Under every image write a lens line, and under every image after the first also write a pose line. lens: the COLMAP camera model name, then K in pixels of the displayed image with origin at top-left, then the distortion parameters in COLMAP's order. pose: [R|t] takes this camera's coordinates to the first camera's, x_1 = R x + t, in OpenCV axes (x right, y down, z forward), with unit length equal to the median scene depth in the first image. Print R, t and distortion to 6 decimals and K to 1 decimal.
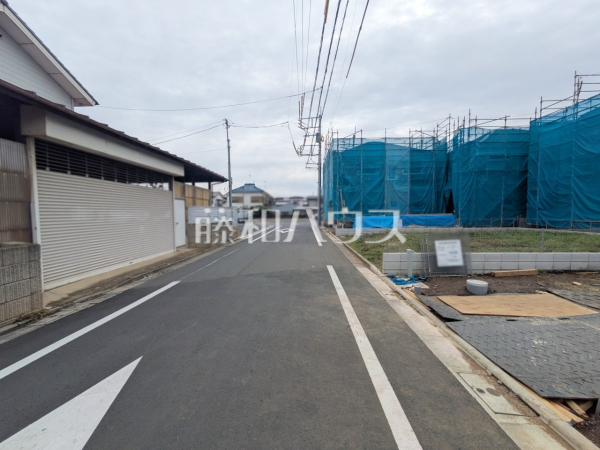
lens RADIAL K [[237.5, 0, 301.8], [0, 237.5, 227.2], [0, 0, 1]] dist [-0.003328, -0.000507]
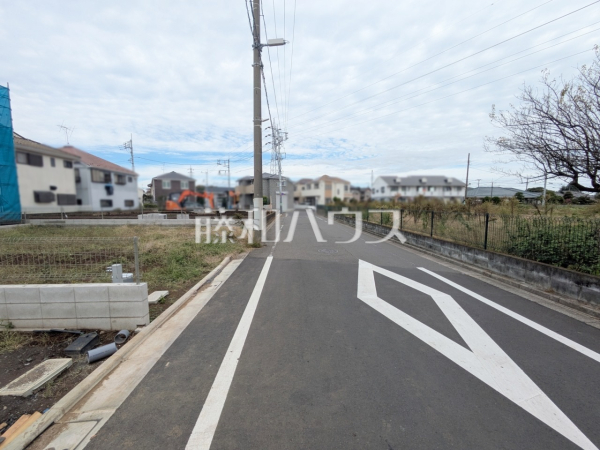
lens RADIAL K [[237.5, 0, 300.1], [0, 237.5, 225.0], [0, 0, 1]] dist [-0.003328, -0.000507]
pose [[-0.998390, 0.014324, -0.054877, 0.072821], [0.006064, 0.988996, 0.147819, -0.106741], [0.056391, 0.147249, -0.987491, 1.875885]]
